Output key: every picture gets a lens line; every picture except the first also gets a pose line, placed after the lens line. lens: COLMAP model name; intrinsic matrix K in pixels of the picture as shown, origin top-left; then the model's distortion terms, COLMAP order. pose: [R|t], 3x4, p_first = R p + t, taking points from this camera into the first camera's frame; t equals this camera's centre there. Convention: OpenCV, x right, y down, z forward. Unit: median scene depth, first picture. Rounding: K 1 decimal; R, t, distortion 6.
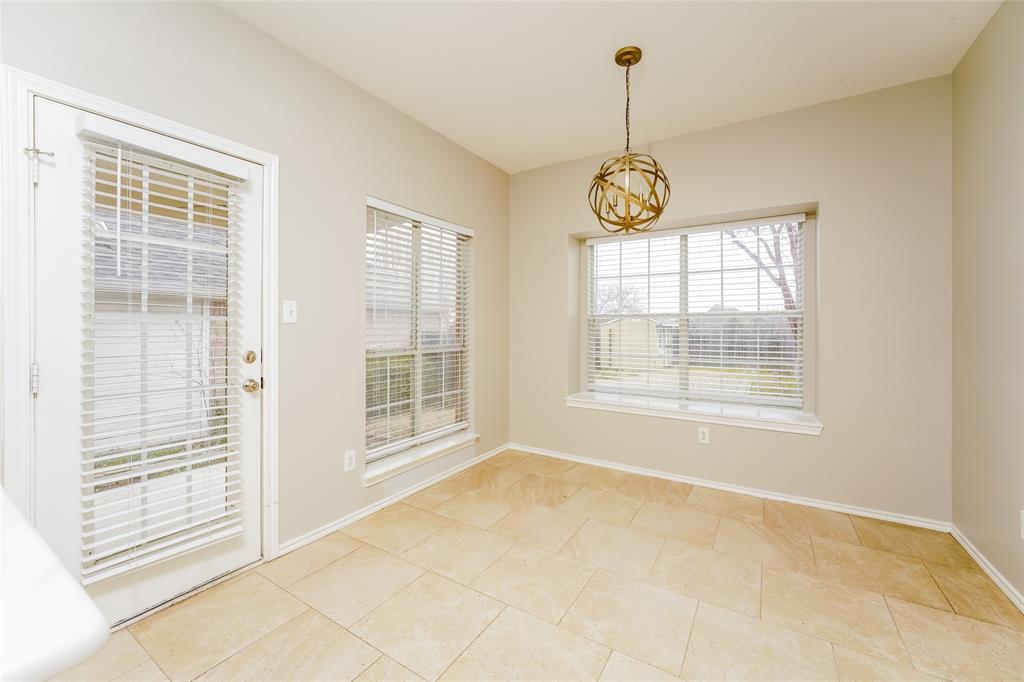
lens RADIAL K [[406.0, 0, 509.5], [0, 406.0, 331.3], [0, 0, 1]] dist [-0.013295, -0.000045]
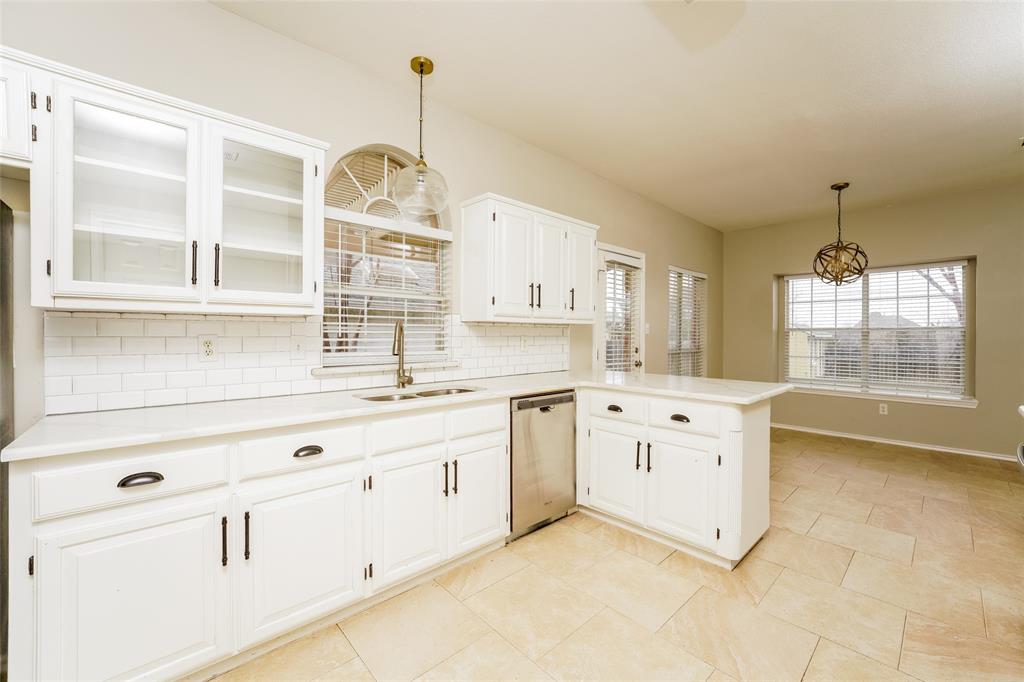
lens RADIAL K [[406.0, 0, 508.7], [0, 406.0, 340.9], [0, 0, 1]] dist [-0.013295, -0.000045]
pose [[0.964935, 0.007849, -0.262372, -0.426815], [-0.007947, 0.999968, 0.000687, 0.011115], [0.262369, 0.001422, 0.964967, -0.724124]]
